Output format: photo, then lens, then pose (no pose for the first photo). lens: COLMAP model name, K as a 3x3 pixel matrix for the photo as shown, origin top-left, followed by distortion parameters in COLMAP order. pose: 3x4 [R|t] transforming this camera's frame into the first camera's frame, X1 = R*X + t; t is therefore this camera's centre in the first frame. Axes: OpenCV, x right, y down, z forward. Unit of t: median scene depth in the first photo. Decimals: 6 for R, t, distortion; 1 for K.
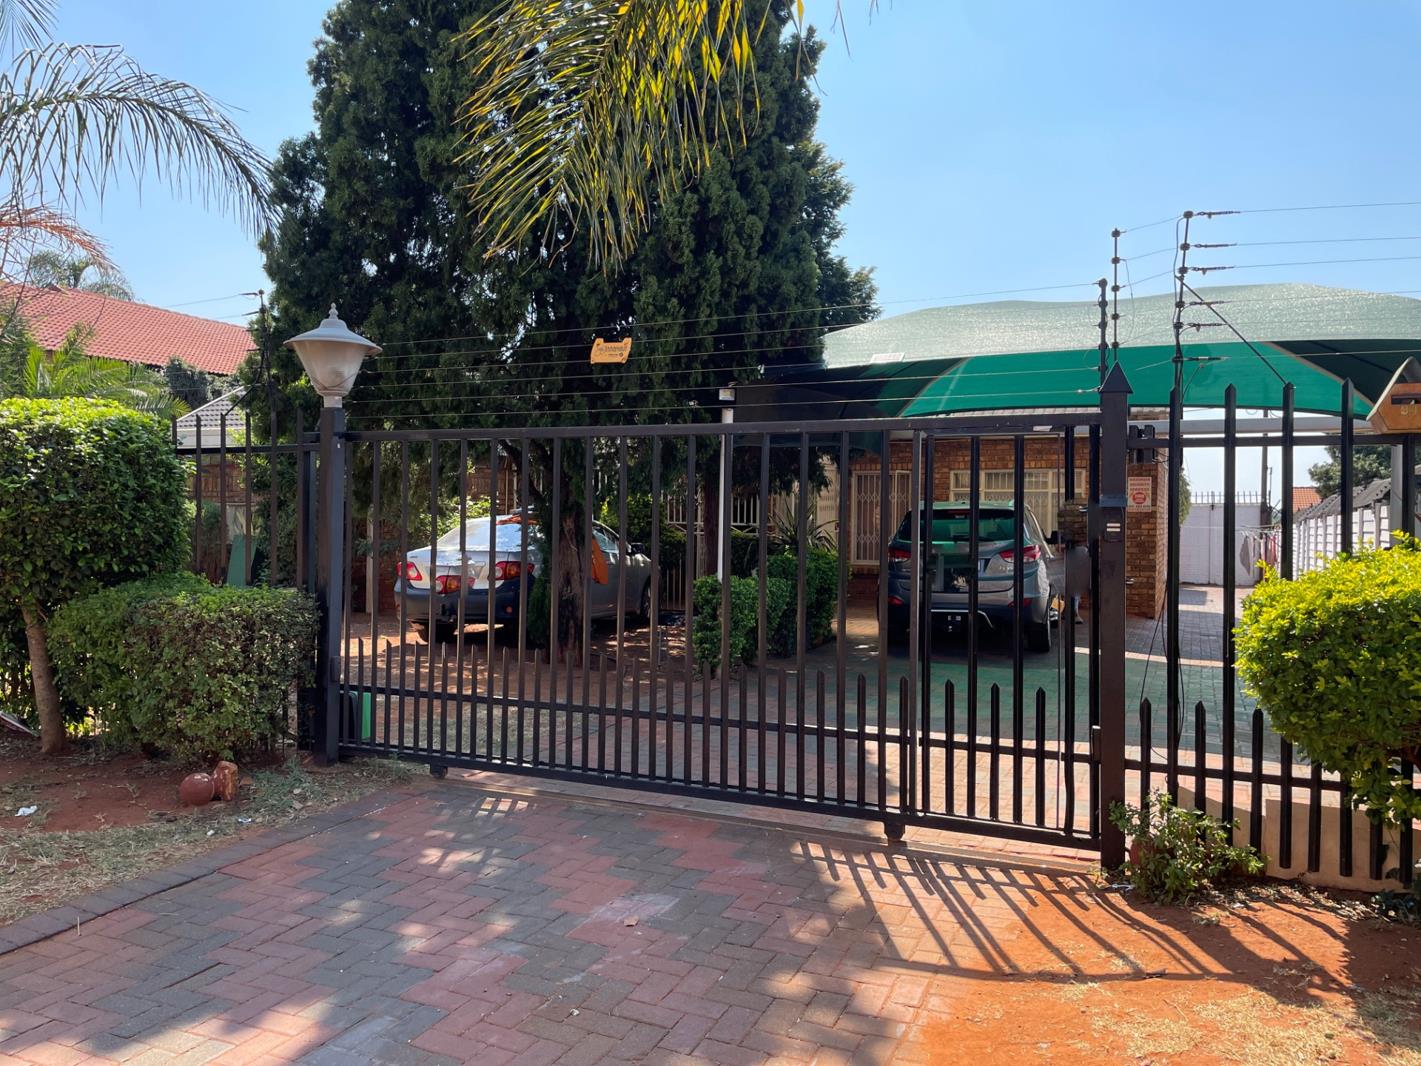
lens RADIAL K [[1071.0, 0, 709.1], [0, 1071.0, 528.9], [0, 0, 1]] dist [0.002471, 0.000496]
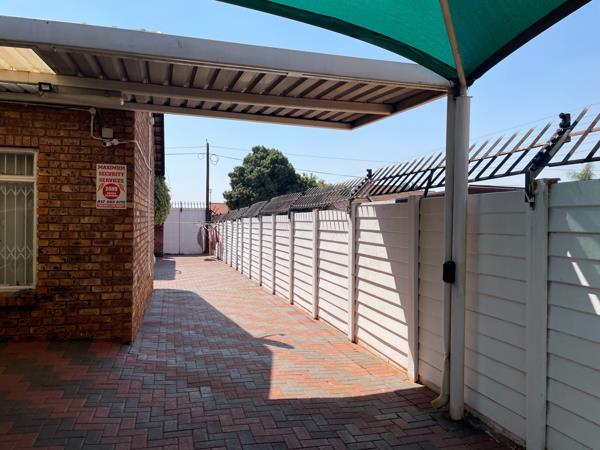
lens RADIAL K [[452.2, 0, 299.5], [0, 452.2, 225.3], [0, 0, 1]] dist [0.002471, 0.000496]
pose [[0.760702, -0.007111, 0.649063, 0.292128], [0.000608, 0.999947, 0.010243, -0.007389], [-0.649102, -0.007398, 0.760666, 0.661154]]
